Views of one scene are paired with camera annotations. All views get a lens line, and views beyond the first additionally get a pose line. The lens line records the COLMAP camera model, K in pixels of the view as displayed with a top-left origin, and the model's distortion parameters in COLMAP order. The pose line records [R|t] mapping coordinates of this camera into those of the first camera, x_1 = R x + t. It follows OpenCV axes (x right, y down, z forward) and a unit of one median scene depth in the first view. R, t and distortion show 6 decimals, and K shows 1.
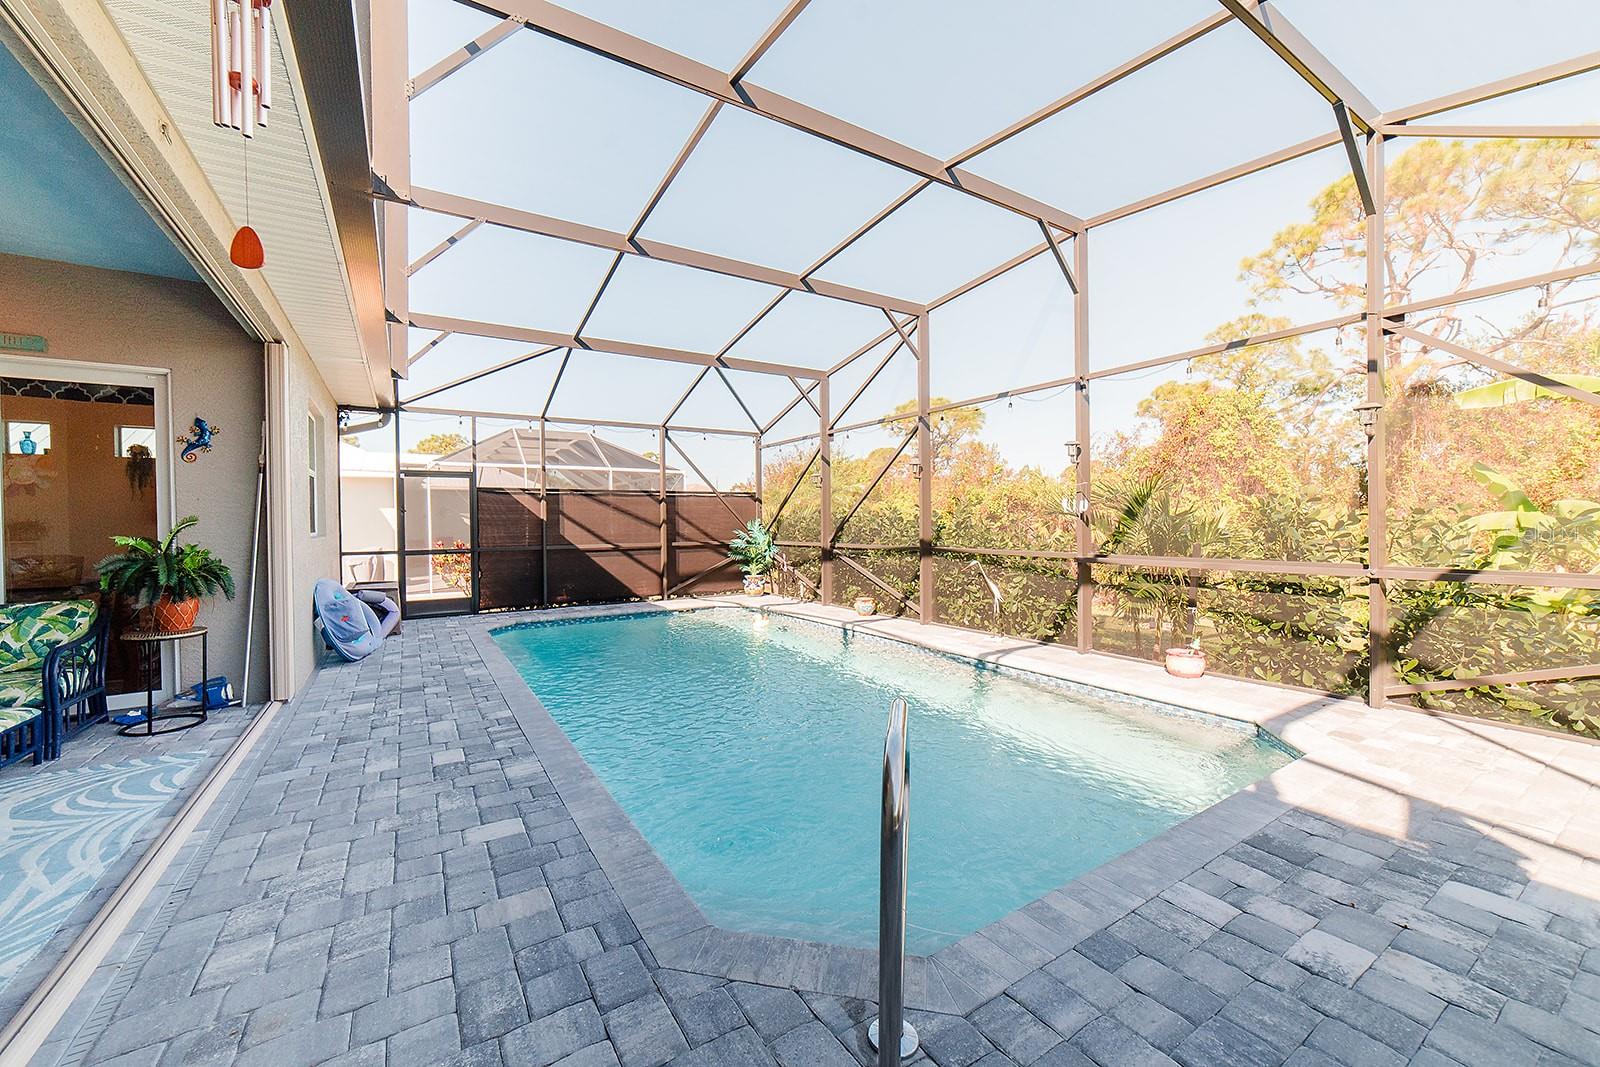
lens RADIAL K [[625.9, 0, 802.5], [0, 625.9, 529.5], [0, 0, 1]] dist [-0.018789, 0.006405]
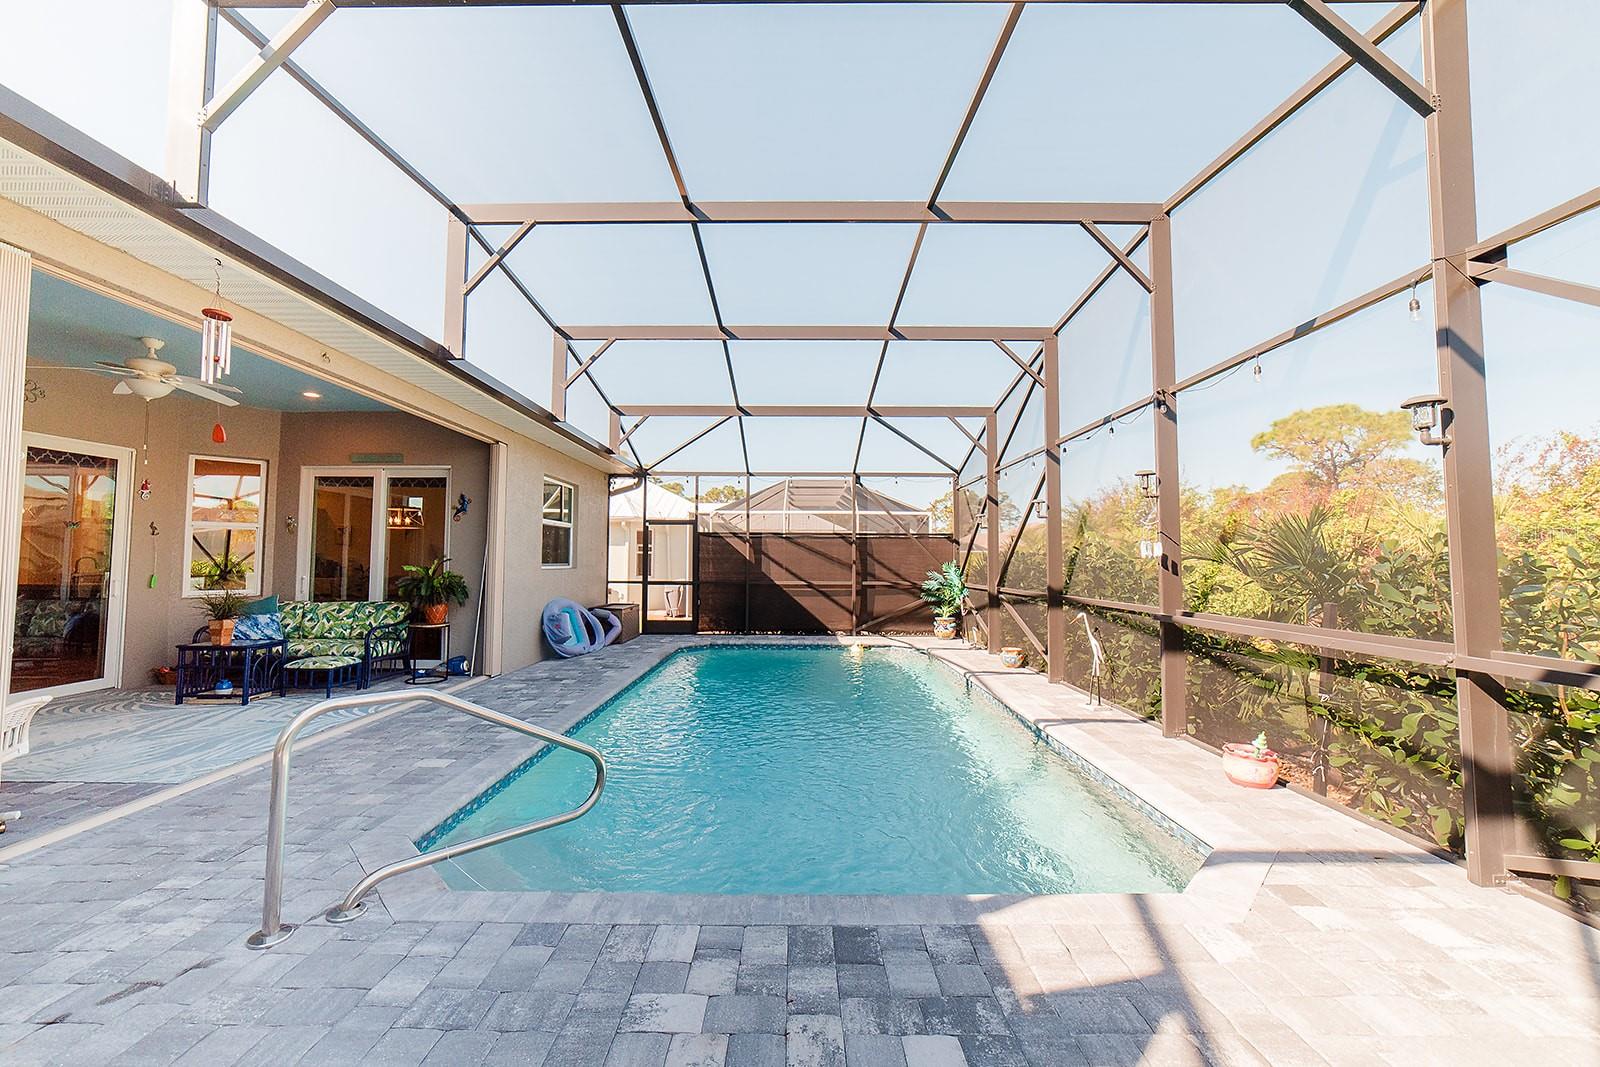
lens RADIAL K [[625.9, 0, 790.7], [0, 625.9, 528.8], [0, 0, 1]] dist [-0.018789, 0.006405]
pose [[0.842558, -0.013505, -0.538437, 0.328303], [-0.021234, 0.998076, -0.058261, -0.005782], [0.538187, 0.060521, 0.840650, 0.048023]]
